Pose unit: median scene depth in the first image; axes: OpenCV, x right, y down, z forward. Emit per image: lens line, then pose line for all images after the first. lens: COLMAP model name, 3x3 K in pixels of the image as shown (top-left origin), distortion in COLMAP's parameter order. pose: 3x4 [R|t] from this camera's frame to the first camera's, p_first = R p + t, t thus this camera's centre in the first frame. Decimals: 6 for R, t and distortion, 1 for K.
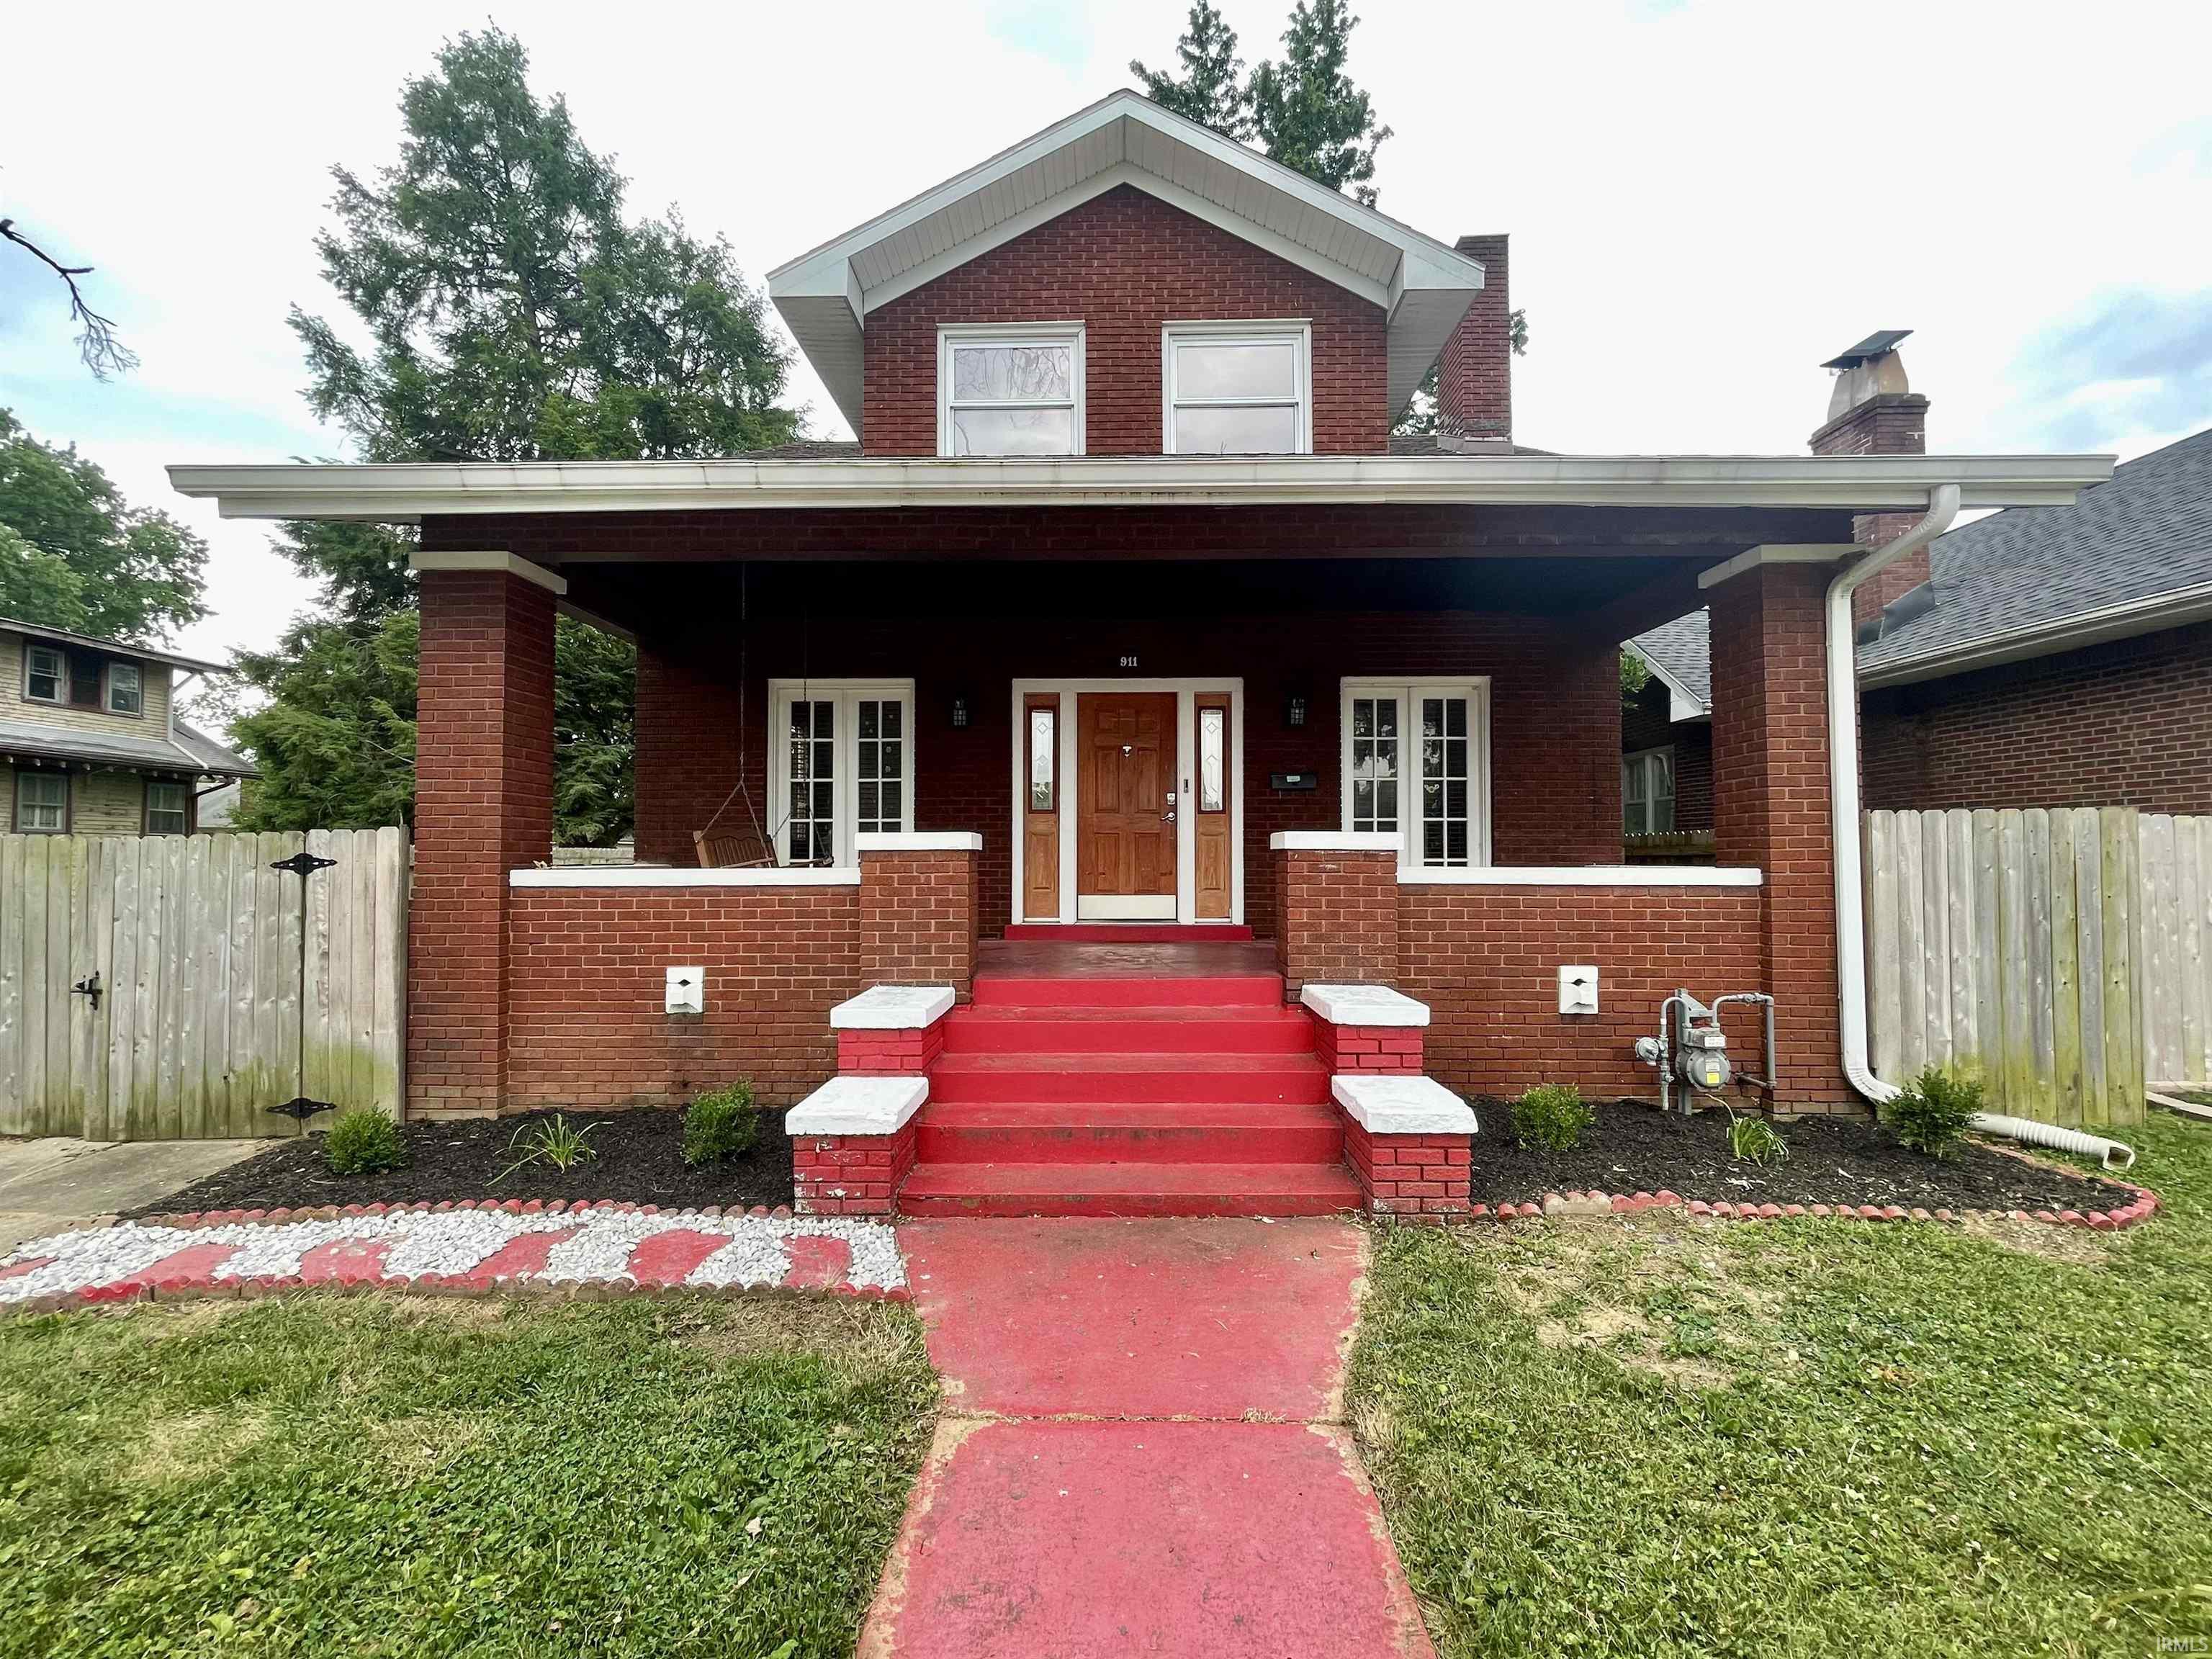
lens RADIAL K [[970.7, 0, 1097.8], [0, 970.7, 832.7], [0, 0, 1]] dist [-0.002441, 0.002053]
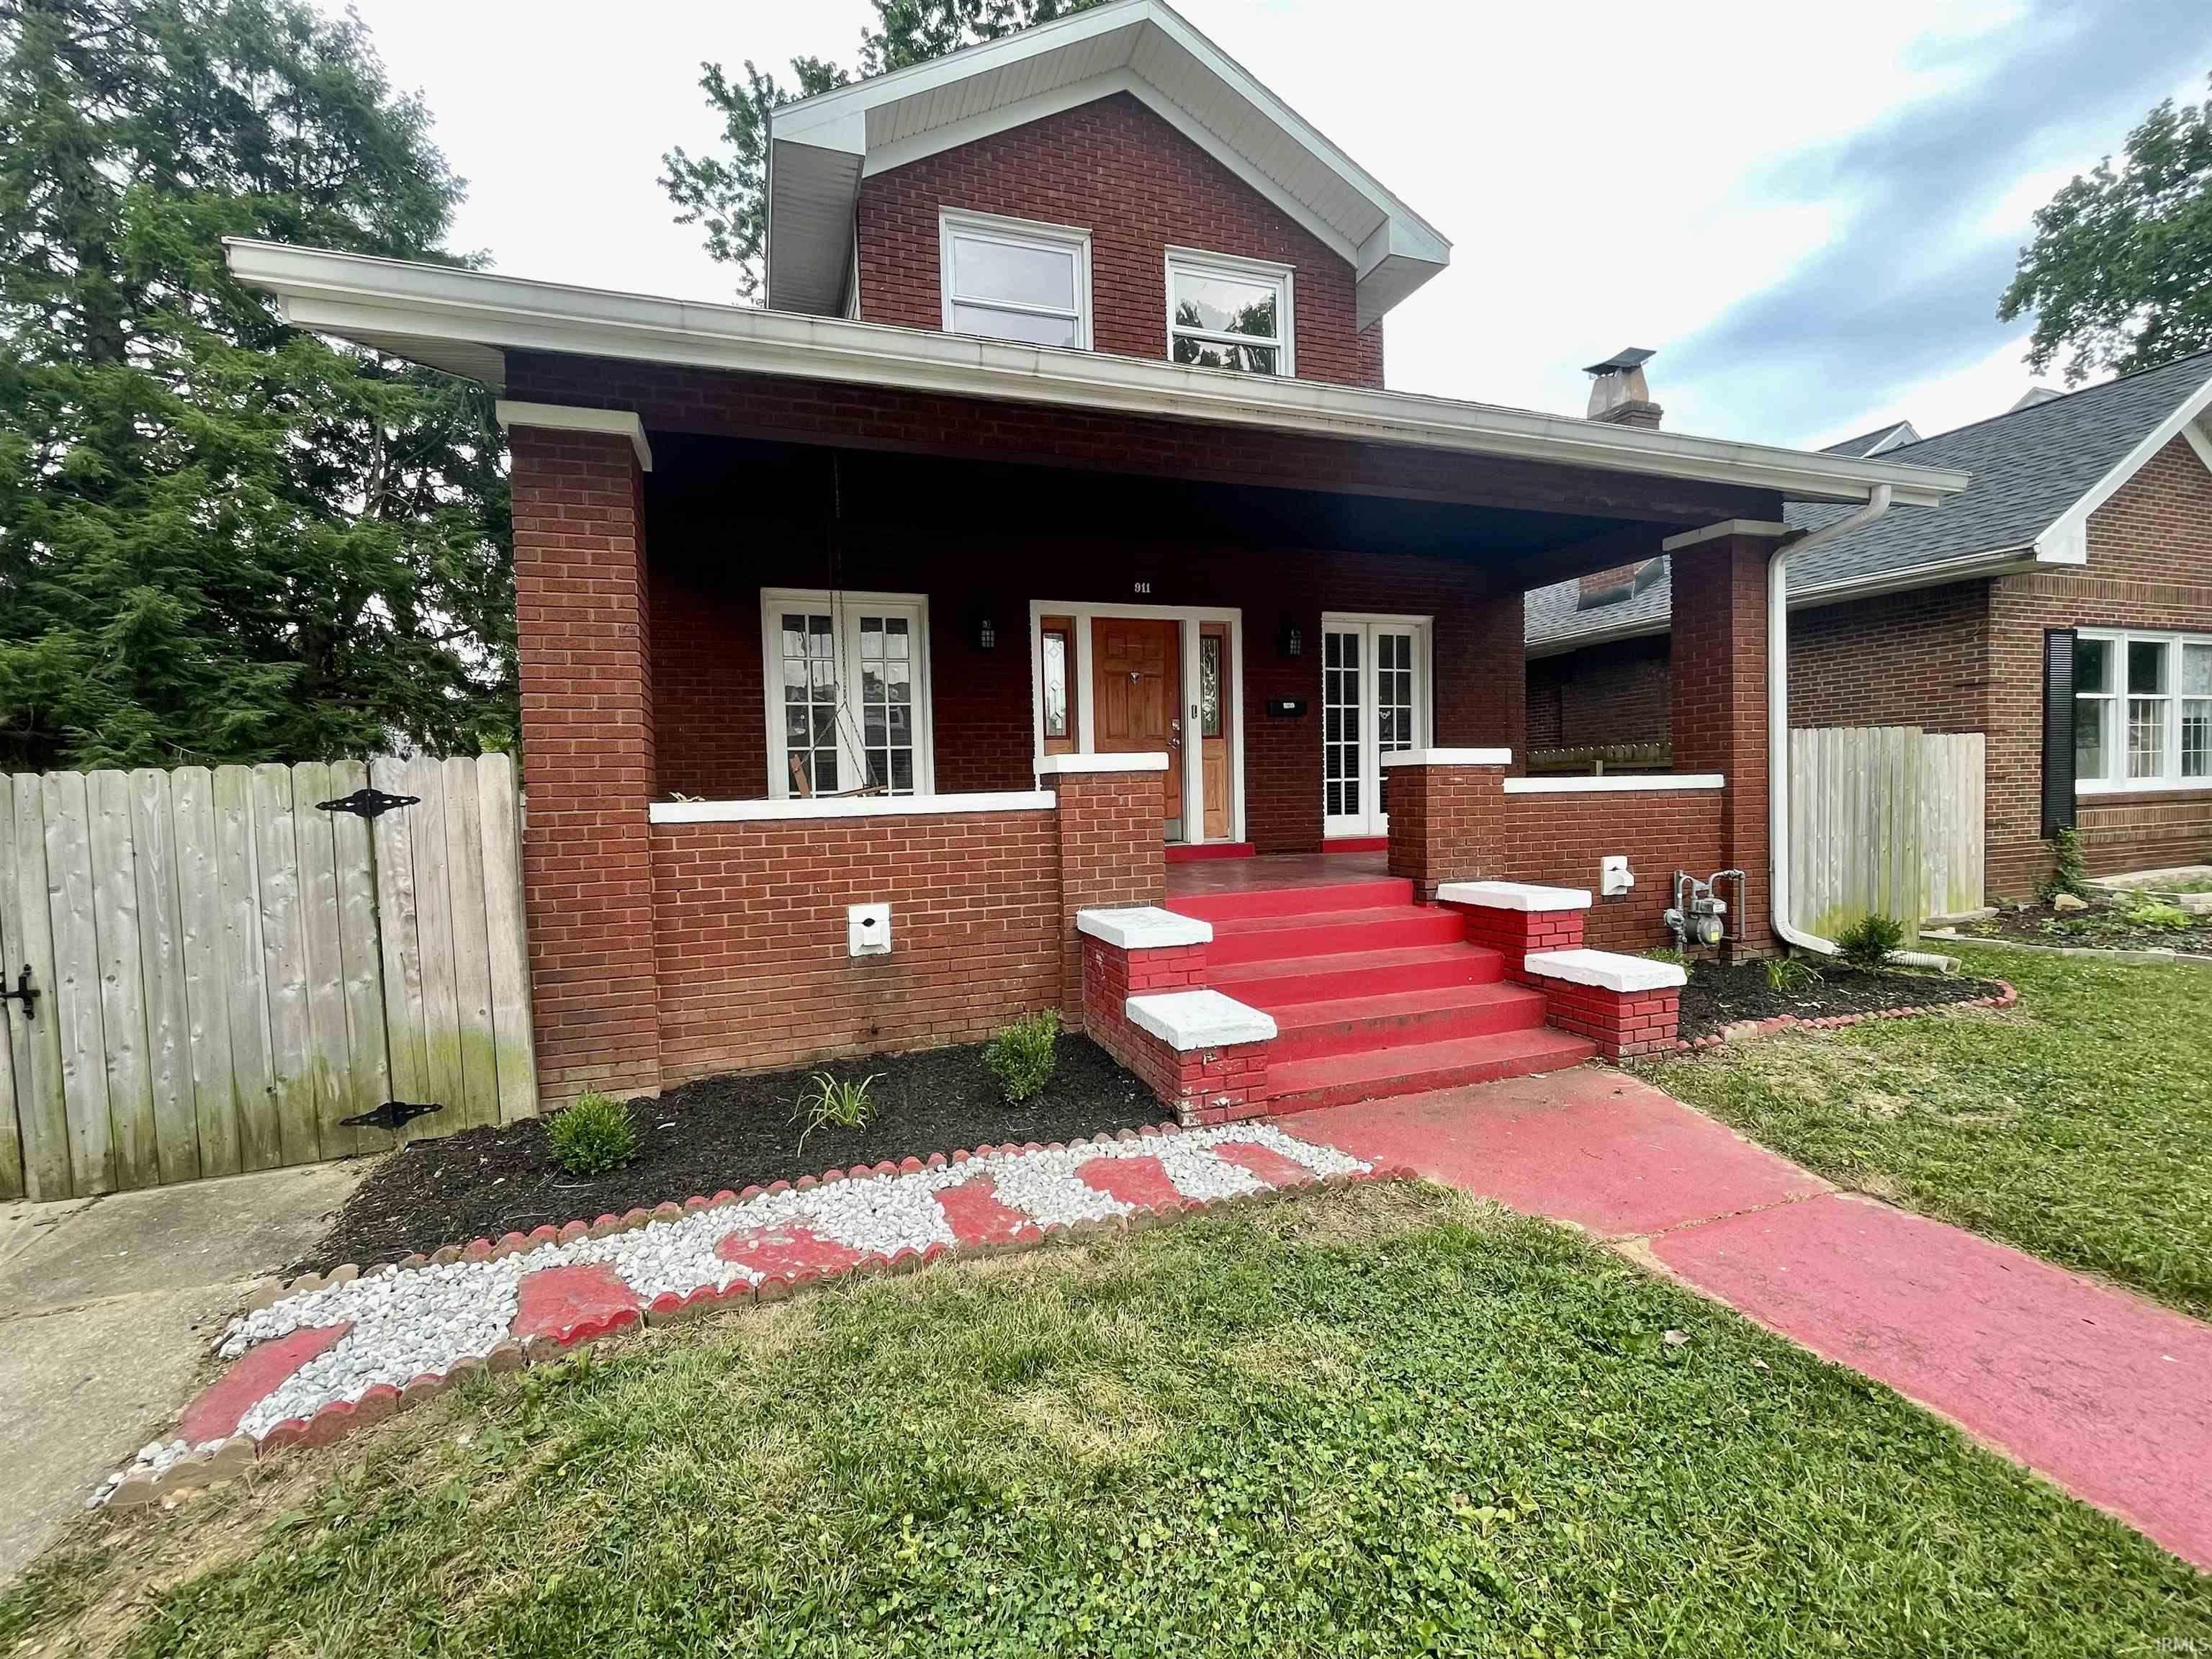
lens RADIAL K [[970.7, 0, 1100.9], [0, 970.7, 829.8], [0, 0, 1]] dist [-0.002441, 0.002053]
pose [[0.935920, -0.038244, 0.350130, -0.547581], [0.016094, 0.997693, 0.065957, 0.012137], [-0.351844, -0.056096, 0.934376, 0.080782]]
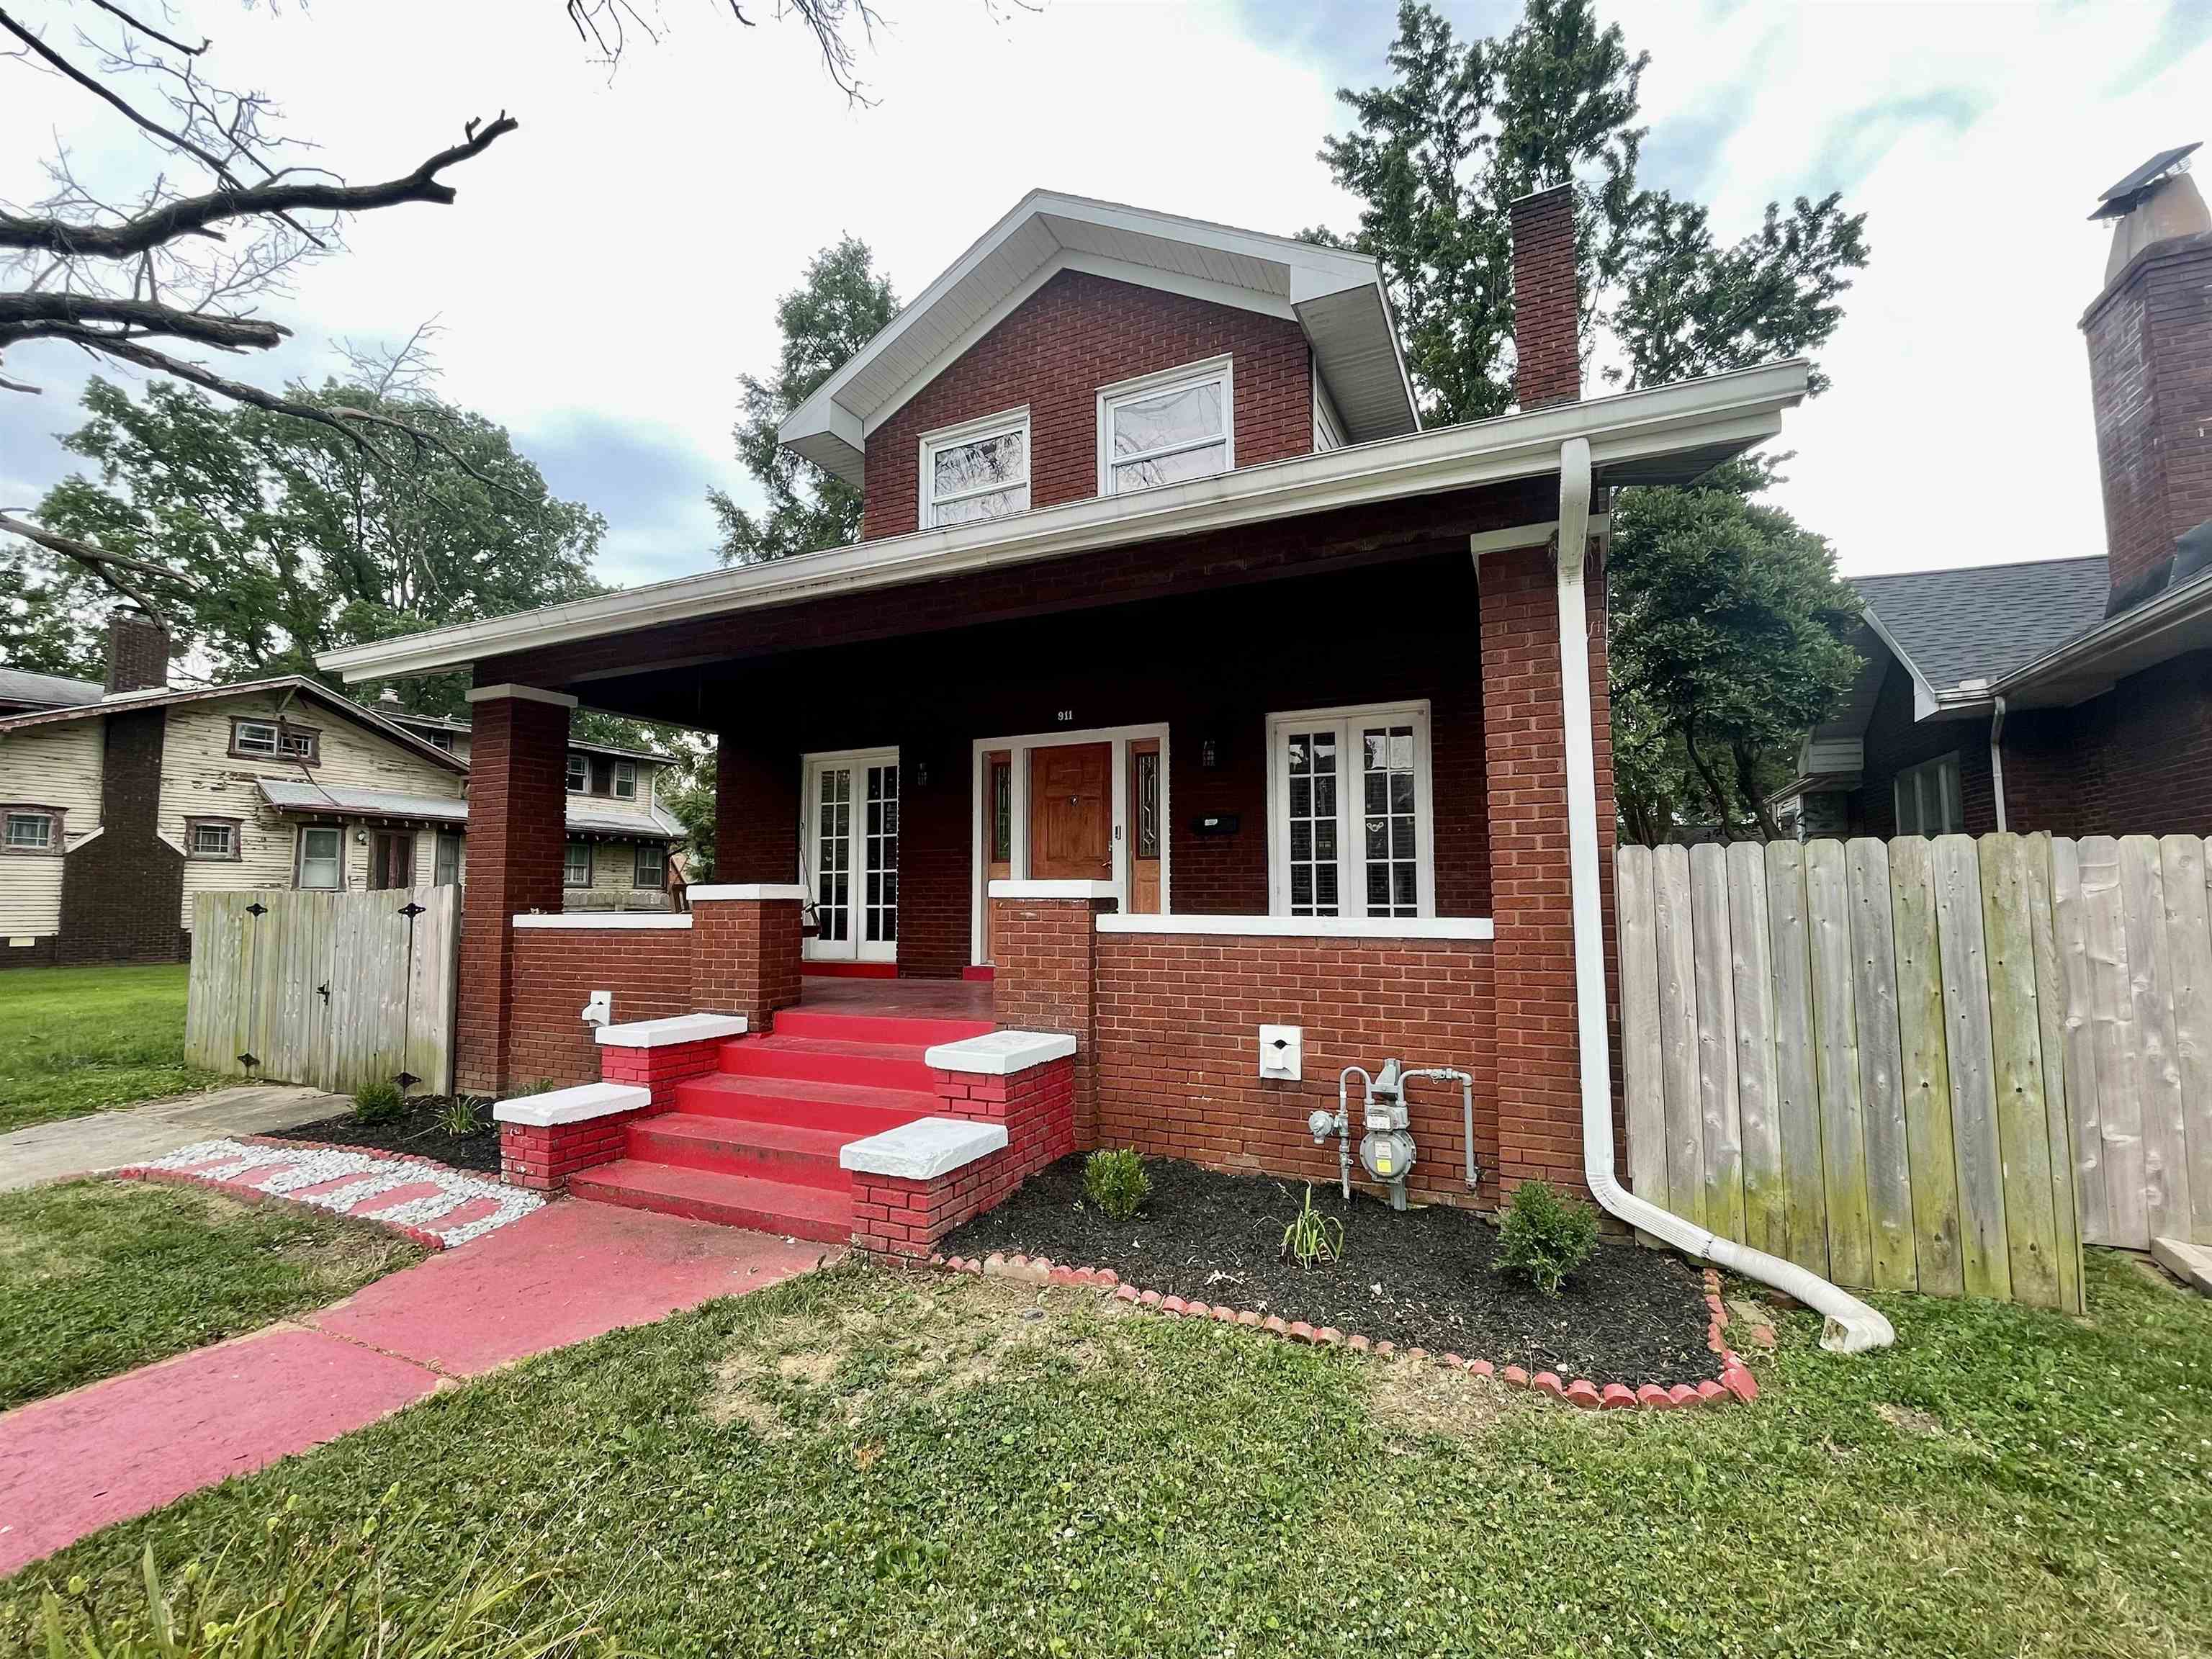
lens RADIAL K [[970.7, 0, 1095.9], [0, 970.7, 835.9], [0, 0, 1]] dist [-0.002441, 0.002053]
pose [[0.908335, -0.030482, -0.417130, 0.725481], [0.014377, 0.999027, -0.041697, -0.004420], [0.417996, 0.031878, 0.907890, 0.103187]]
